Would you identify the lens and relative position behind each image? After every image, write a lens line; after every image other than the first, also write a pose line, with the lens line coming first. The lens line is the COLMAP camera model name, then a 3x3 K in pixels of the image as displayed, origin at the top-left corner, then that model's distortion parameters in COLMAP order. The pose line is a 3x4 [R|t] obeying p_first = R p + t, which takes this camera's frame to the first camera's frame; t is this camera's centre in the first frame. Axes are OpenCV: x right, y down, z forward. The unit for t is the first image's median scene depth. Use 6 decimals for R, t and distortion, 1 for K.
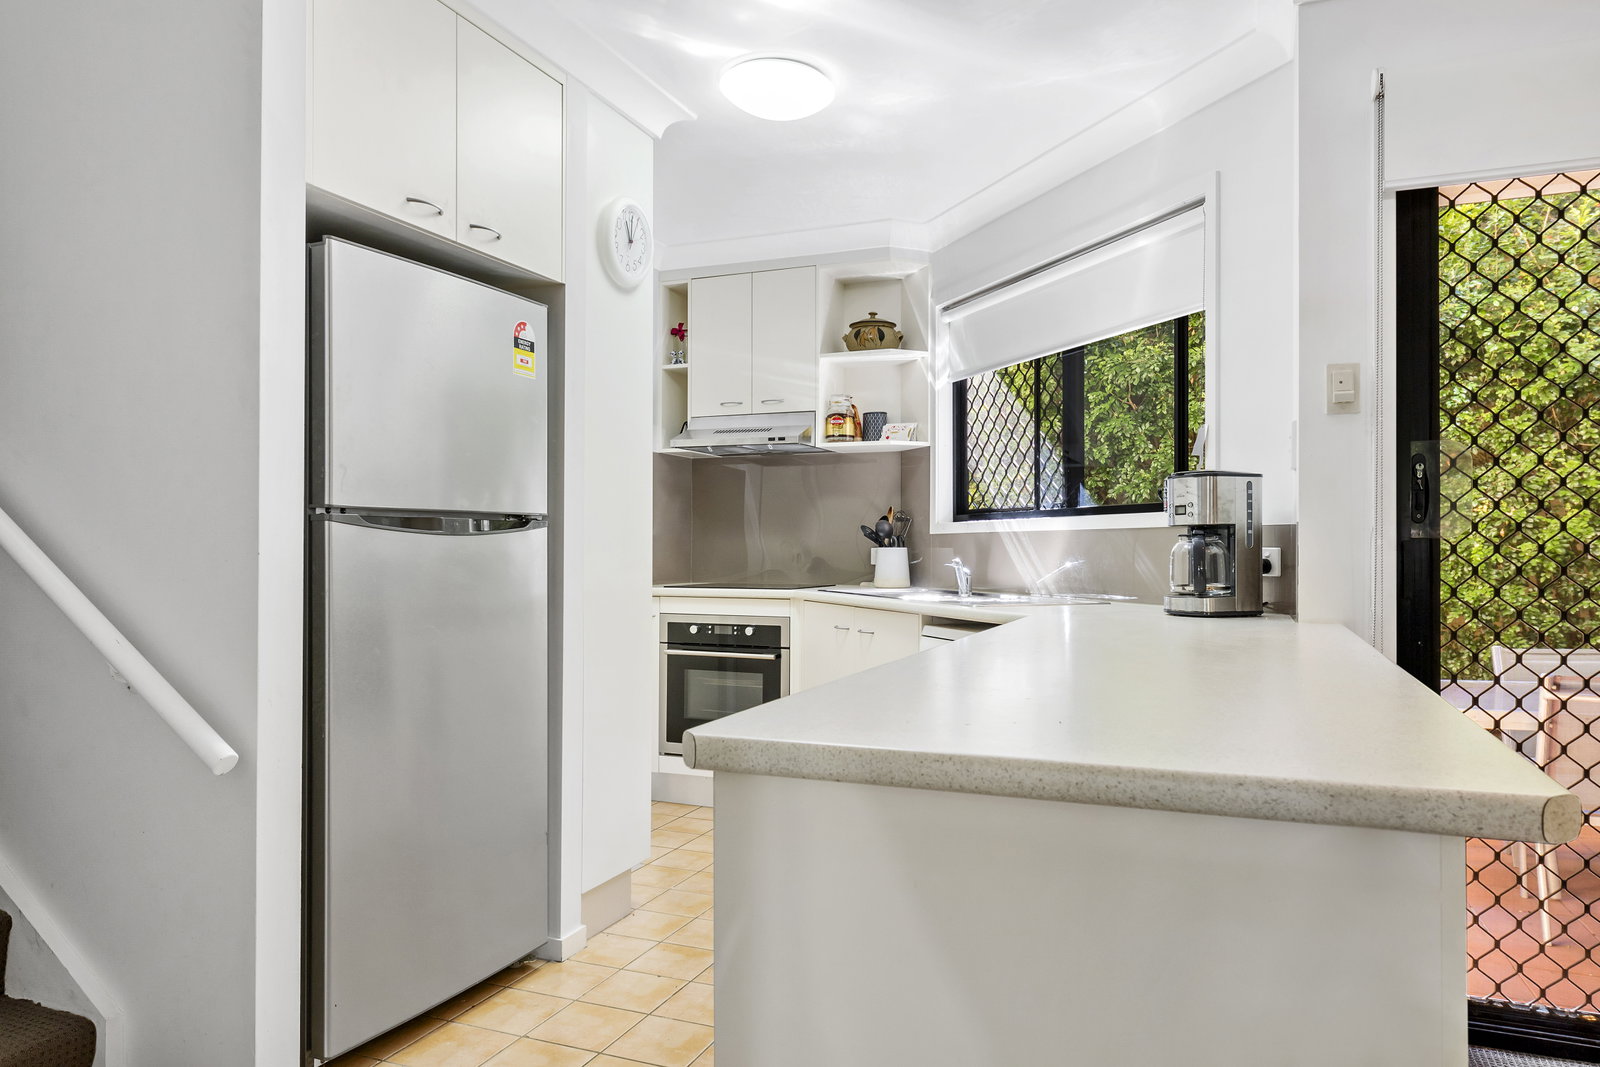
lens RADIAL K [[1044.1, 0, 800.0], [0, 1044.1, 533.5], [0, 0, 1]] dist [-0.002388, 0.000594]
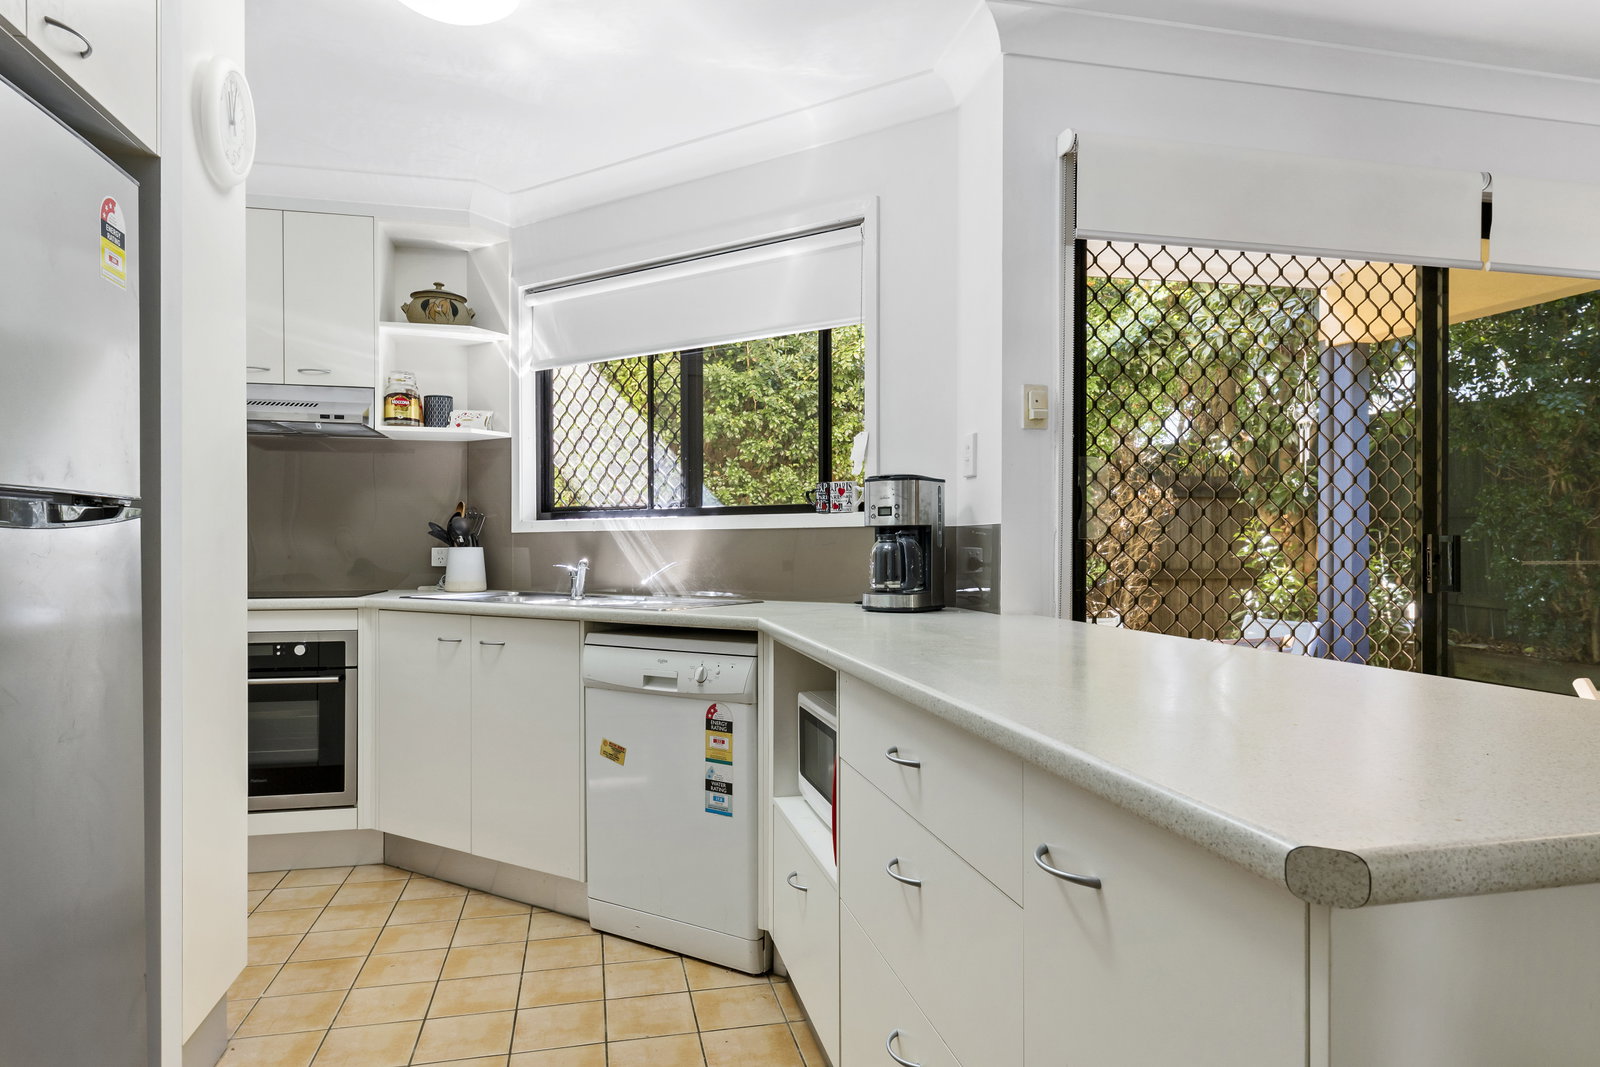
lens RADIAL K [[942.9, 0, 803.8], [0, 942.9, 551.4], [0, 0, 1]] dist [0.006177, -0.043592]
pose [[0.811813, -0.003329, 0.583908, -0.160454], [-0.007203, 0.999851, 0.015714, 0.002187], [-0.583873, -0.016963, 0.811667, 0.176883]]
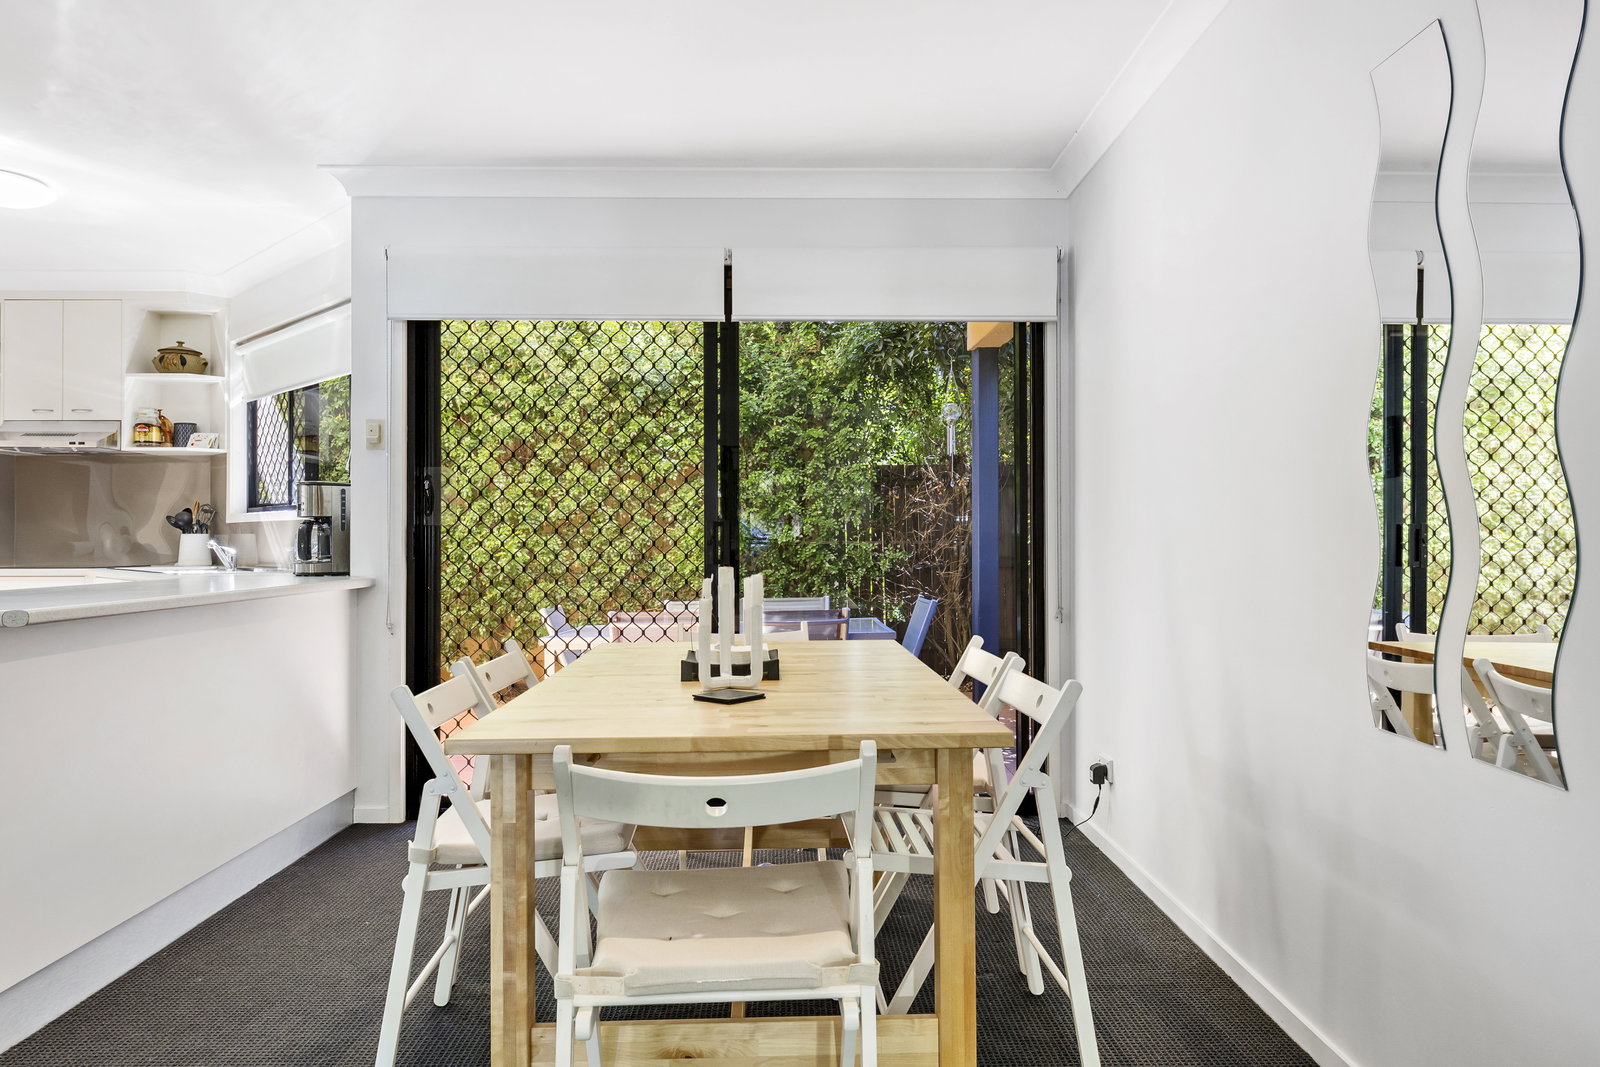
lens RADIAL K [[1044.1, 0, 800.0], [0, 1044.1, 533.5], [0, 0, 1]] dist [-0.002388, 0.000594]
pose [[0.918059, 0.000566, 0.396444, 0.273538], [-0.003478, 0.999972, 0.006625, 0.002559], [-0.396429, -0.007461, 0.918035, -0.444380]]
